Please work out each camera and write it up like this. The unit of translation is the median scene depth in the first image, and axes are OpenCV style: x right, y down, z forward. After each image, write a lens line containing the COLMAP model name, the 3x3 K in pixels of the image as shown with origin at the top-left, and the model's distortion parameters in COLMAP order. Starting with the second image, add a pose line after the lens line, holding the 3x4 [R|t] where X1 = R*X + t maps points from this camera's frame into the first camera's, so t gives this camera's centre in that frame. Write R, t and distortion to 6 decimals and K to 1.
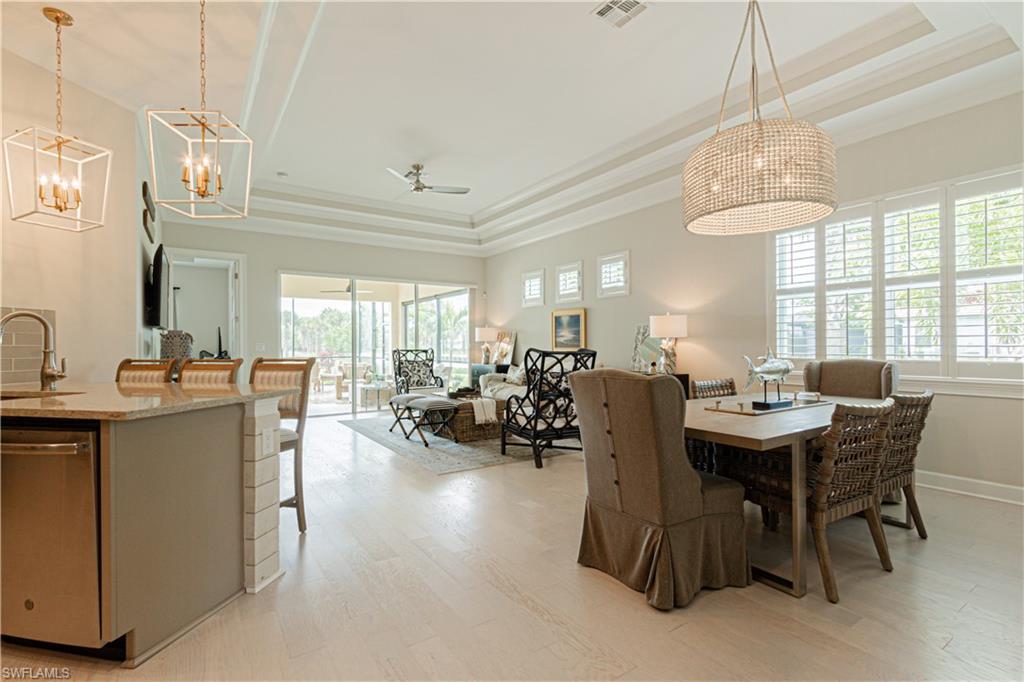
lens RADIAL K [[469.8, 0, 483.4], [0, 469.8, 350.2], [0, 0, 1]] dist [0.006680, 0.000164]
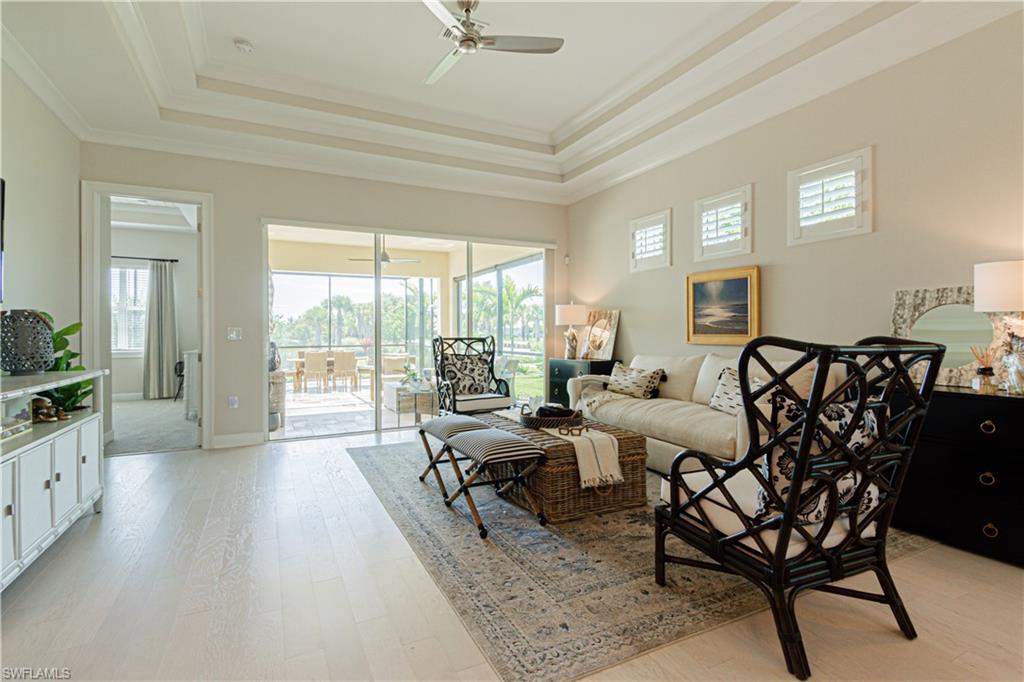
lens RADIAL K [[474.3, 0, 480.9], [0, 474.3, 337.3], [0, 0, 1]] dist [-0.004507, -0.000611]
pose [[0.991908, 0.000329, -0.126958, -0.046444], [-0.000272, 1.000000, 0.000469, -0.002237], [0.126958, -0.000430, 0.991908, 0.387958]]
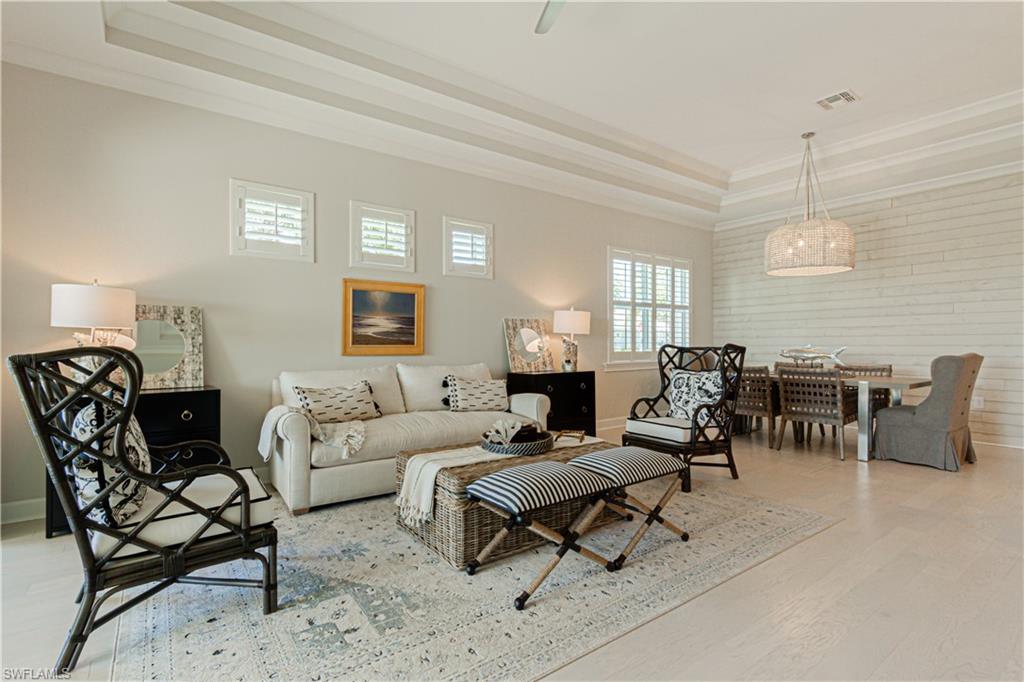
lens RADIAL K [[469.8, 0, 512.8], [0, 469.8, 348.8], [0, 0, 1]] dist [0.006680, 0.000164]
pose [[-0.058276, 0.001836, 0.998299, -0.454795], [0.015112, 0.999885, -0.000957, 0.002596], [-0.998186, 0.015030, -0.058297, 0.918969]]
